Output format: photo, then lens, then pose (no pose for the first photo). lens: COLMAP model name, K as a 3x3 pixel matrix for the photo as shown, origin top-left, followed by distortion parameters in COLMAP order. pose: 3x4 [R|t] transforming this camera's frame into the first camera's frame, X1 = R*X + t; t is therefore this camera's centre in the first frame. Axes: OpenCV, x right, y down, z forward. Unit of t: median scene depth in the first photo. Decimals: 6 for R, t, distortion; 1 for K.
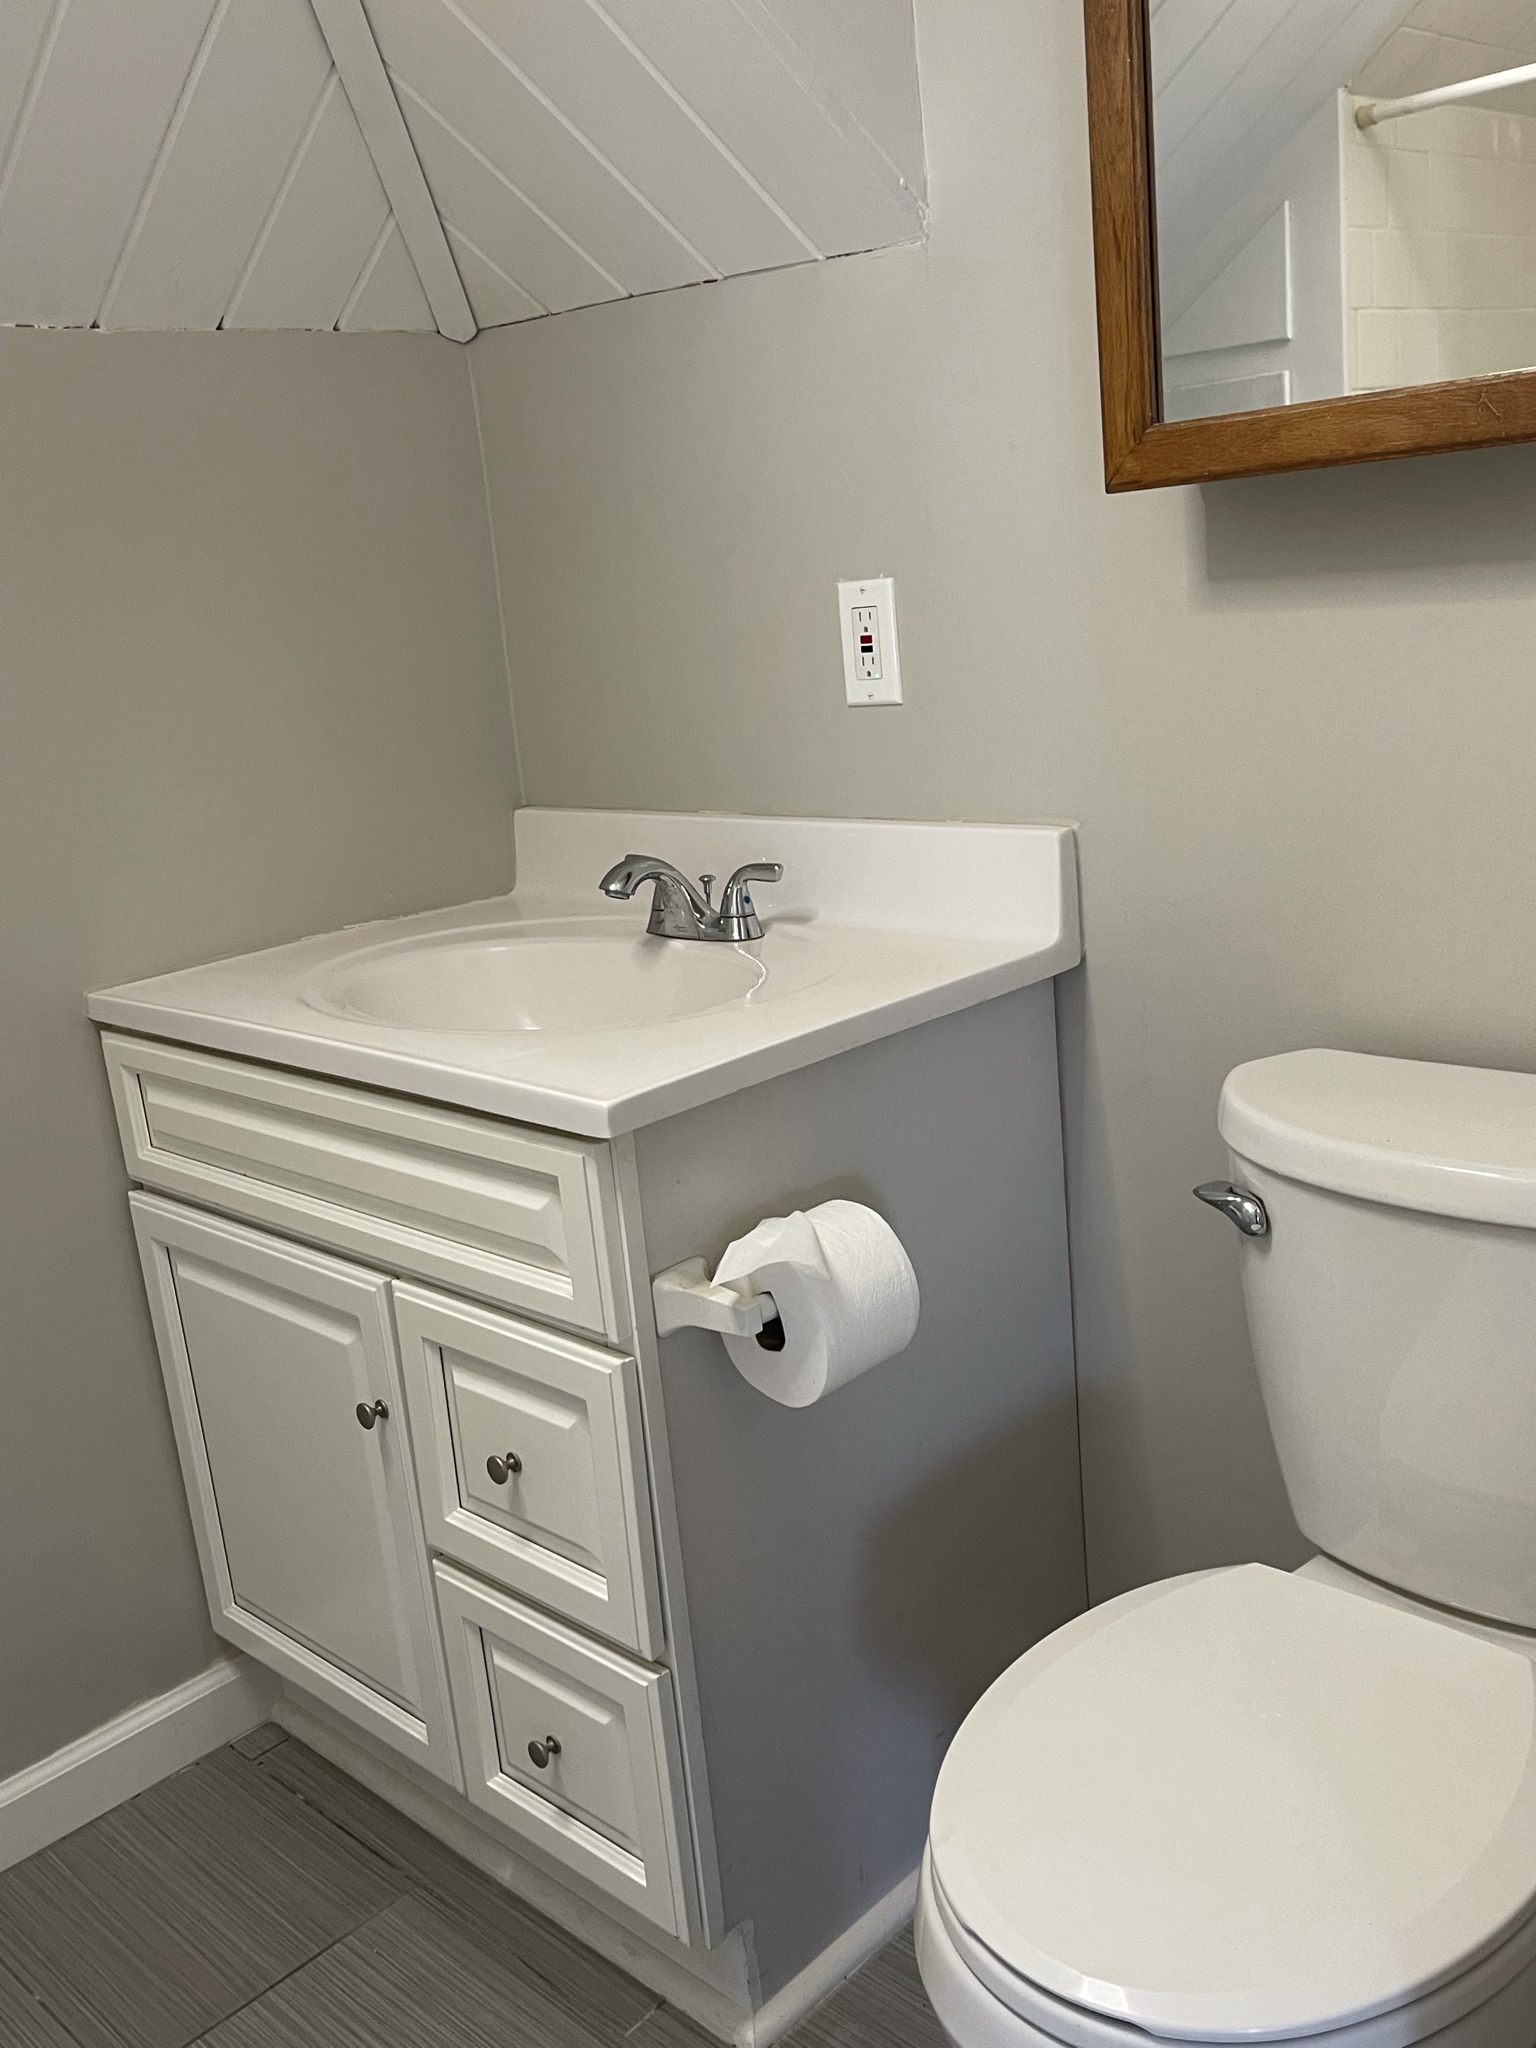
lens RADIAL K [[1866.6, 0, 766.5], [0, 1866.6, 1026.7], [0, 0, 1]] dist [0.052517, -0.045211]
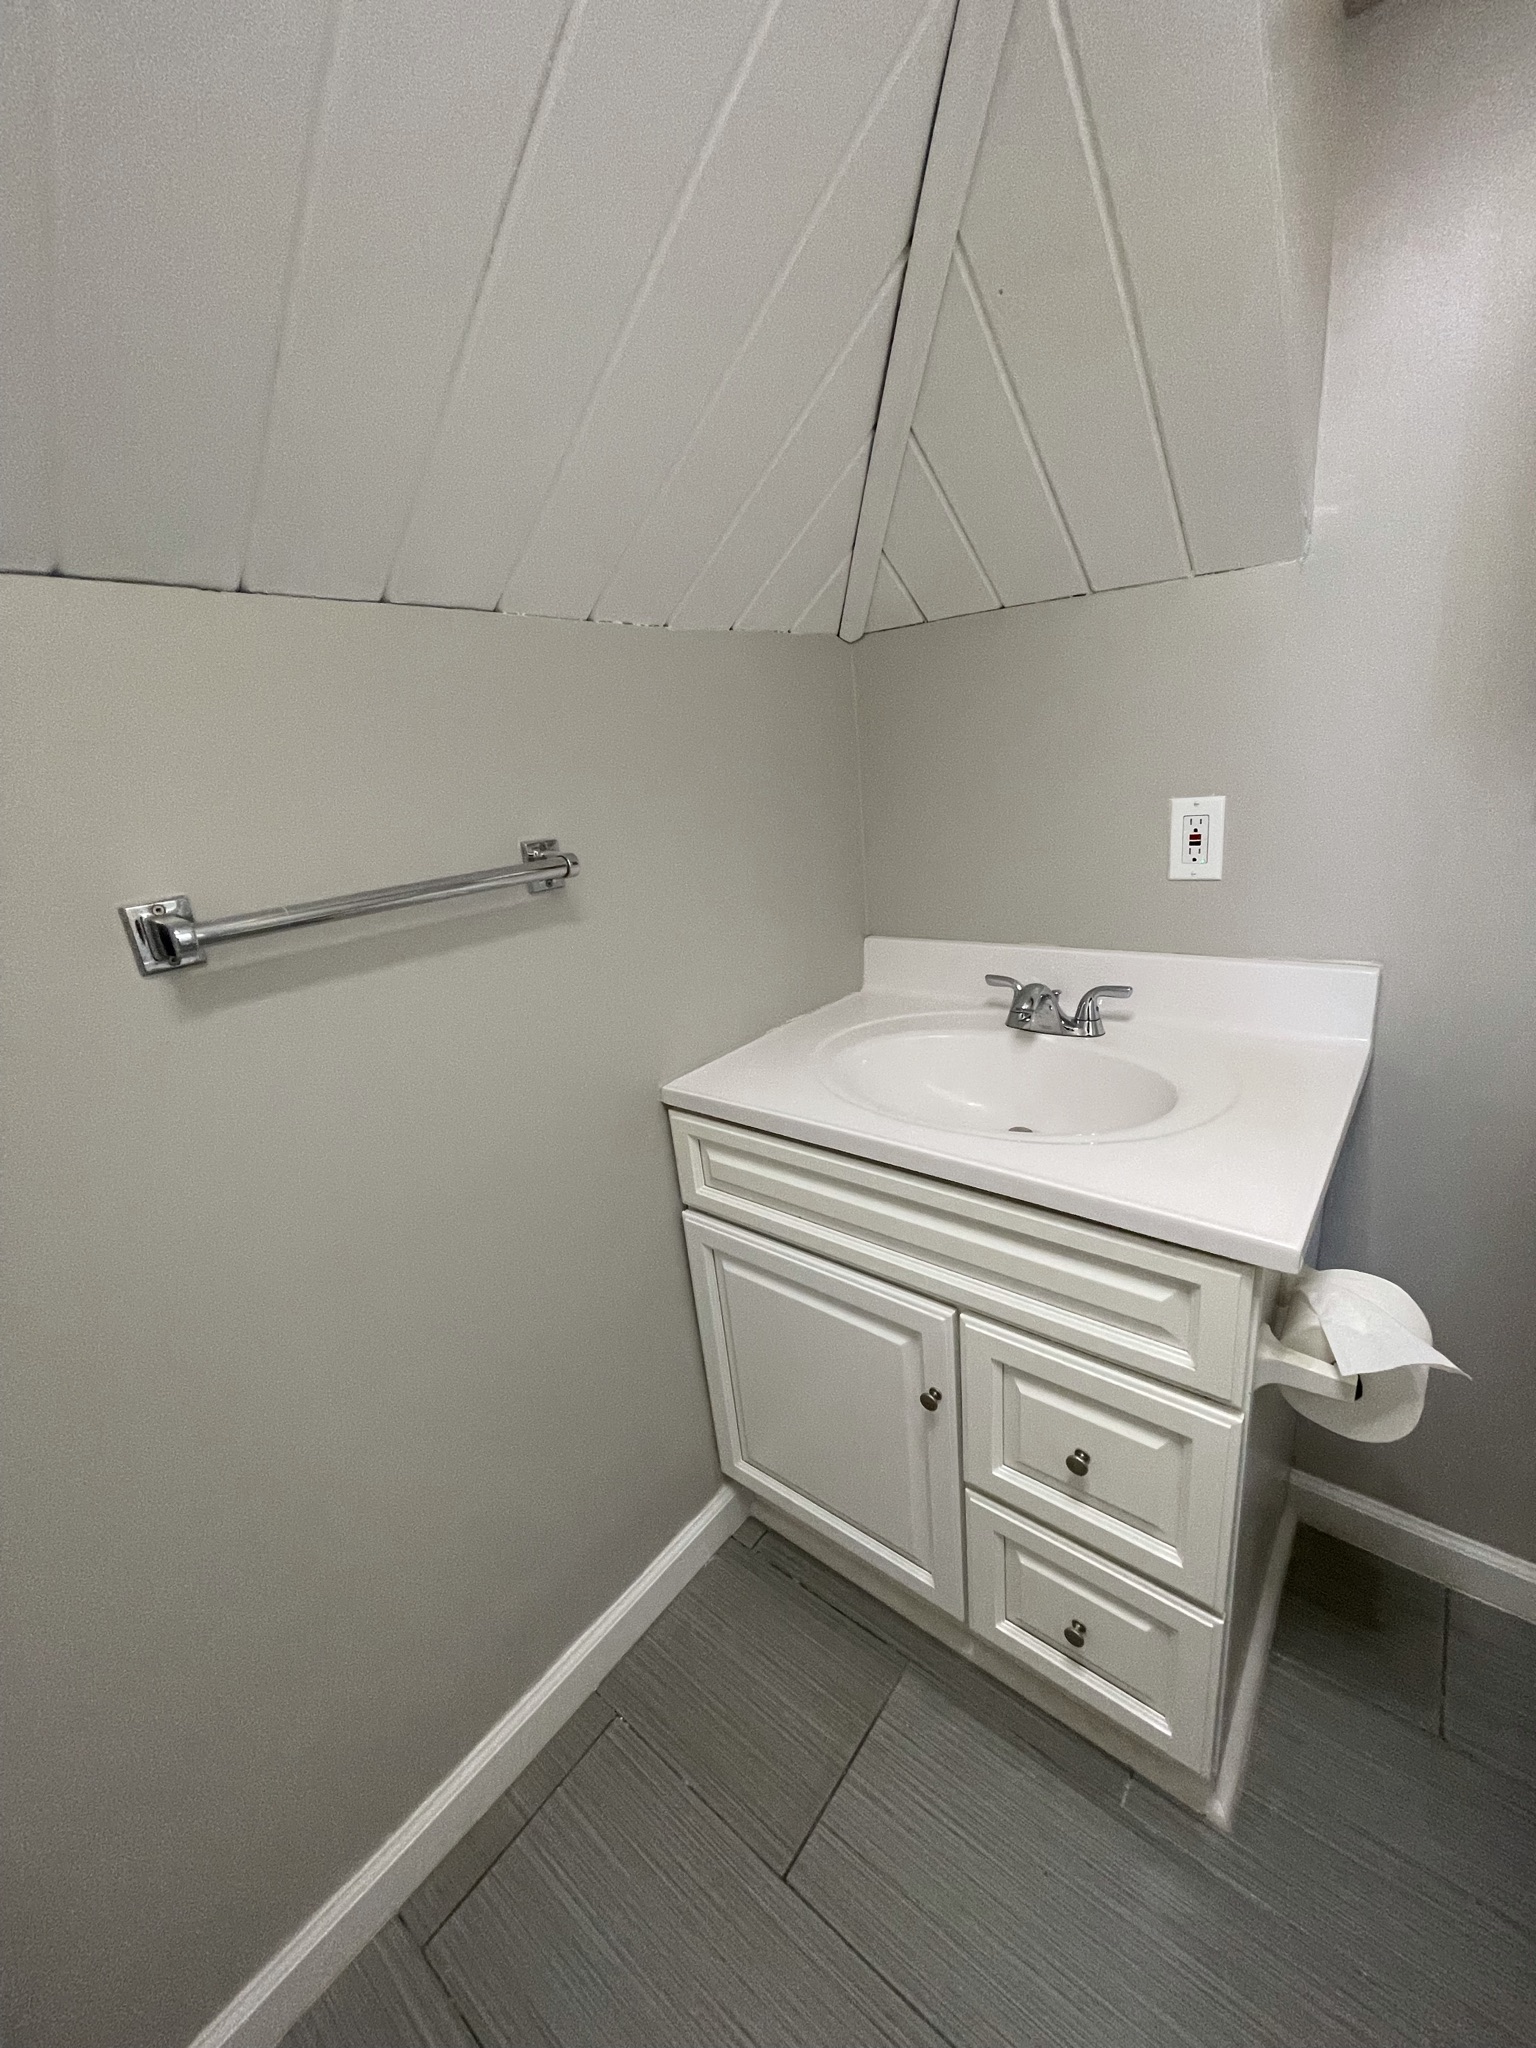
lens RADIAL K [[833.6, 0, 769.5], [0, 833.6, 1021.4], [0, 0, 1]] dist [0.006272, 0.002245]
pose [[0.995371, -0.028366, 0.091830, -0.346759], [0.023023, 0.998009, 0.058724, -0.107178], [-0.093313, -0.056338, 0.994042, 0.362851]]
